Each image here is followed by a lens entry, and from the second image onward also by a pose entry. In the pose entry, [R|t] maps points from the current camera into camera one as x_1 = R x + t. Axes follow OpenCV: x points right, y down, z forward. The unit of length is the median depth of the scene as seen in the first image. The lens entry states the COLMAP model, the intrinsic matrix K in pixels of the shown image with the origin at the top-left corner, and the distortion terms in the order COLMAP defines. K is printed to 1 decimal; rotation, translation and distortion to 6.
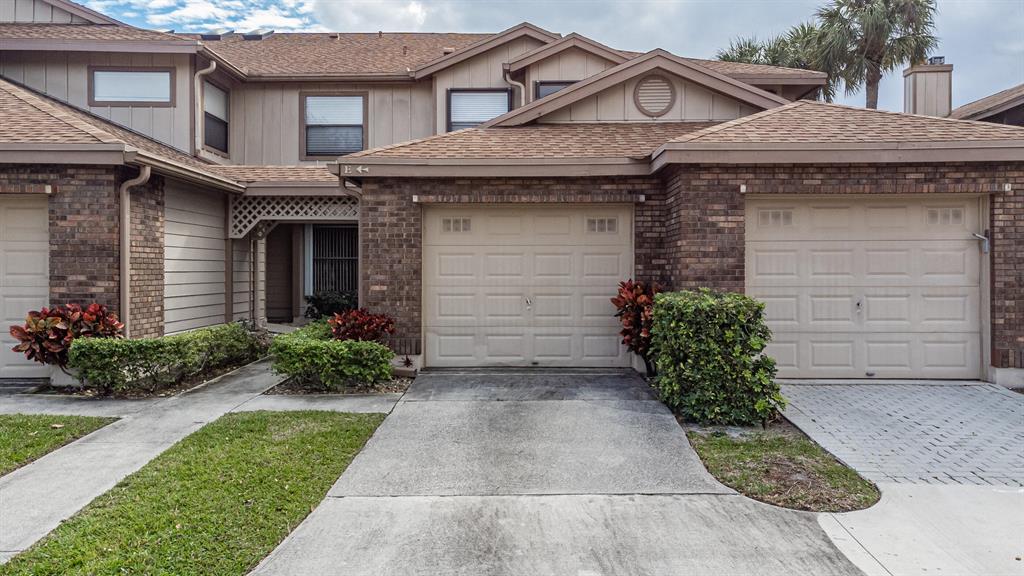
lens RADIAL K [[787.0, 0, 511.2], [0, 787.0, 278.9], [0, 0, 1]] dist [0.064890, 0.003901]
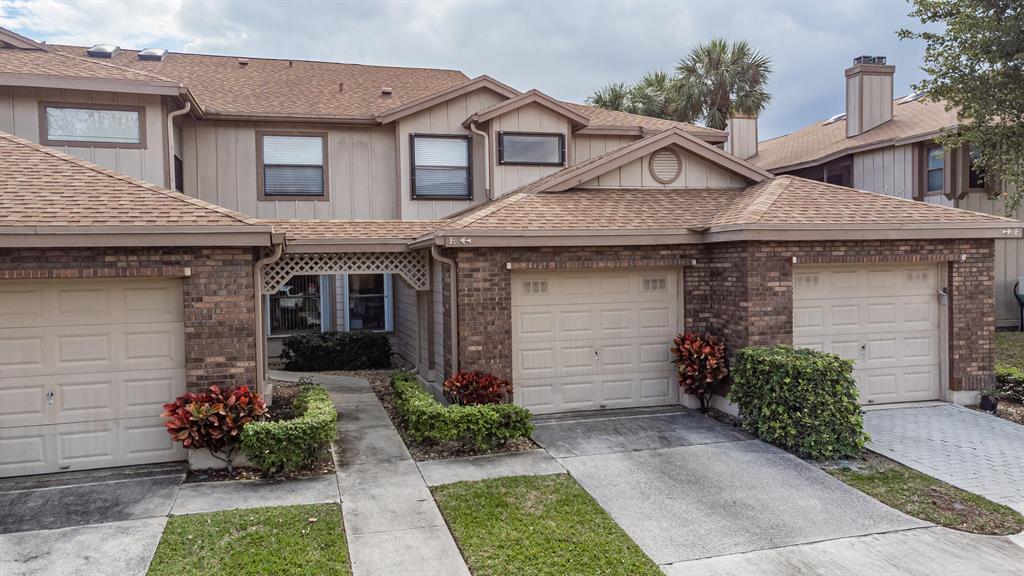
lens RADIAL K [[762.9, 0, 512.0], [0, 762.9, 288.0], [0, 0, 1]] dist [0.071427, 0.003641]
pose [[0.954959, -0.025938, 0.295603, -0.431322], [0.020554, 0.999562, 0.021308, -0.093470], [-0.296026, -0.014272, 0.955073, -0.015518]]
